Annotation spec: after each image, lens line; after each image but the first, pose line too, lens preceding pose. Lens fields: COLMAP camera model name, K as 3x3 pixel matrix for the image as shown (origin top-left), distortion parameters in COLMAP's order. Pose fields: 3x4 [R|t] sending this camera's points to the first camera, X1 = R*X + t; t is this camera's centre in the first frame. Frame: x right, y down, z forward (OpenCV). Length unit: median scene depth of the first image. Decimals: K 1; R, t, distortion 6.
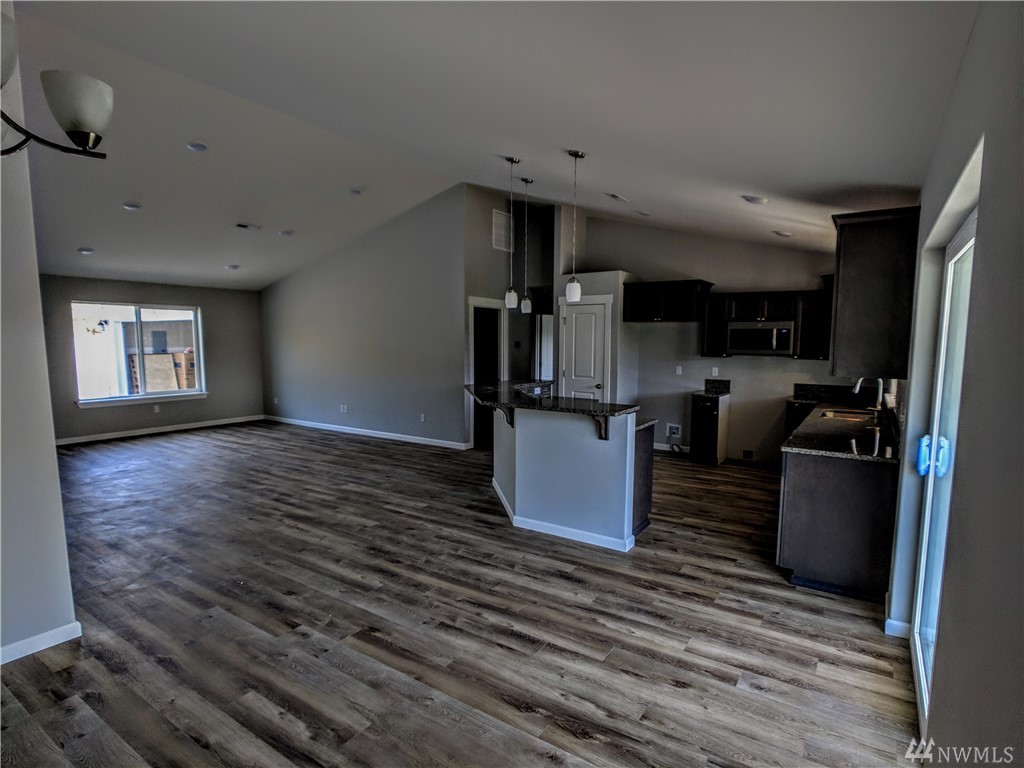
lens RADIAL K [[533.6, 0, 512.0], [0, 533.6, 384.0], [0, 0, 1]] dist [0.000855, -0.000235]
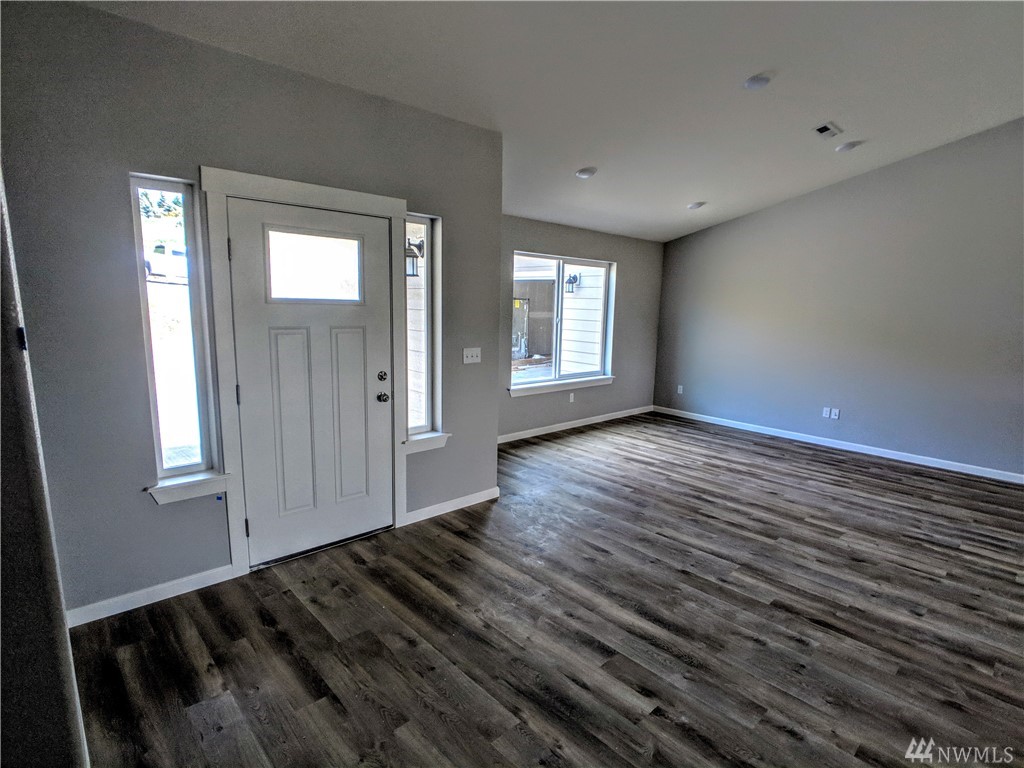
lens RADIAL K [[533.6, 0, 512.0], [0, 533.6, 384.0], [0, 0, 1]] dist [0.000855, -0.000235]
pose [[0.972814, 0.058710, -0.224023, -0.569849], [-0.043129, 0.996338, 0.073825, -0.024504], [0.227537, -0.062157, 0.971784, 0.238116]]
